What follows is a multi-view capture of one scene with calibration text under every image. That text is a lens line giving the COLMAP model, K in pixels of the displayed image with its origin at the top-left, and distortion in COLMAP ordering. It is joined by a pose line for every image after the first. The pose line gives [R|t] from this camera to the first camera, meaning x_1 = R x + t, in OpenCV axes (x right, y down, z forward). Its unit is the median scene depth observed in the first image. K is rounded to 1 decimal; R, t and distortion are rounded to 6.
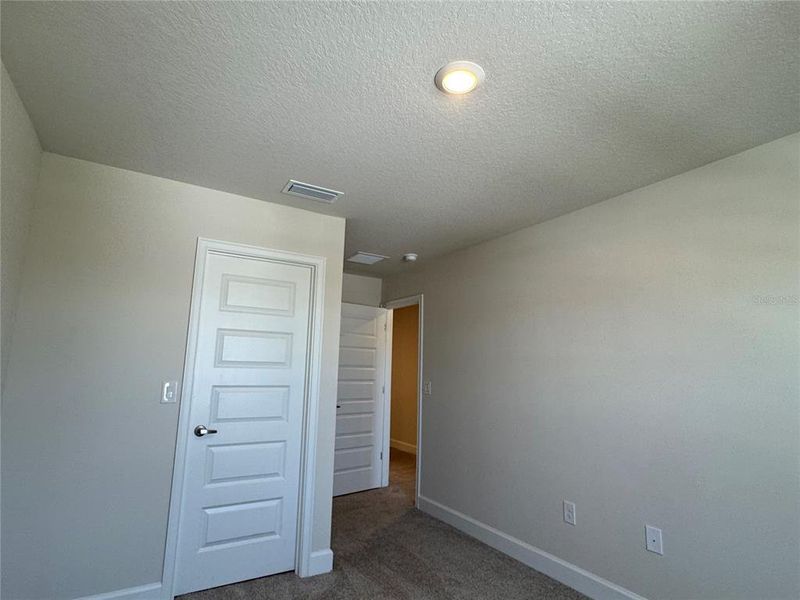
lens RADIAL K [[423.7, 0, 400.0], [0, 423.7, 300.0], [0, 0, 1]] dist [-0.006719, 0.000330]
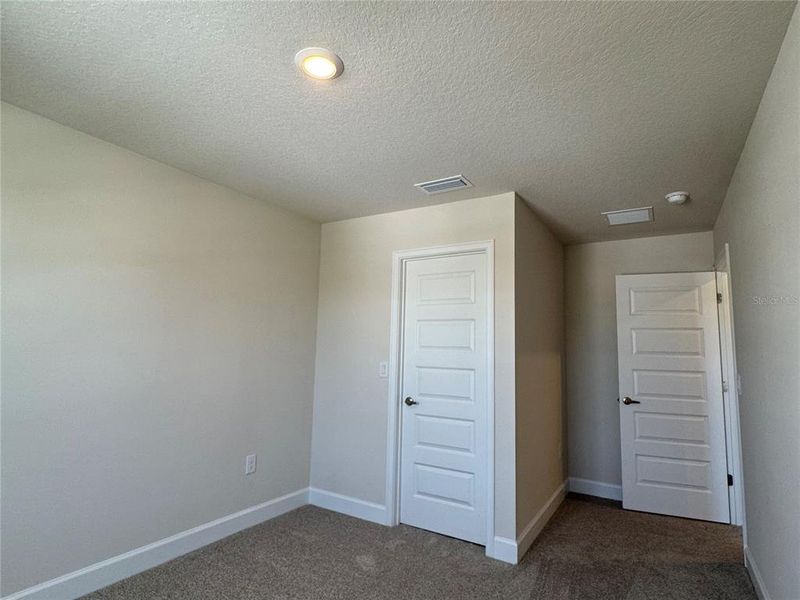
lens RADIAL K [[423.7, 0, 400.0], [0, 423.7, 300.0], [0, 0, 1]] dist [-0.006719, 0.000330]
pose [[0.457193, -0.116372, -0.881721, 0.618221], [0.129595, 0.989538, -0.063404, 0.078078], [0.879875, -0.085279, 0.467491, 0.371857]]
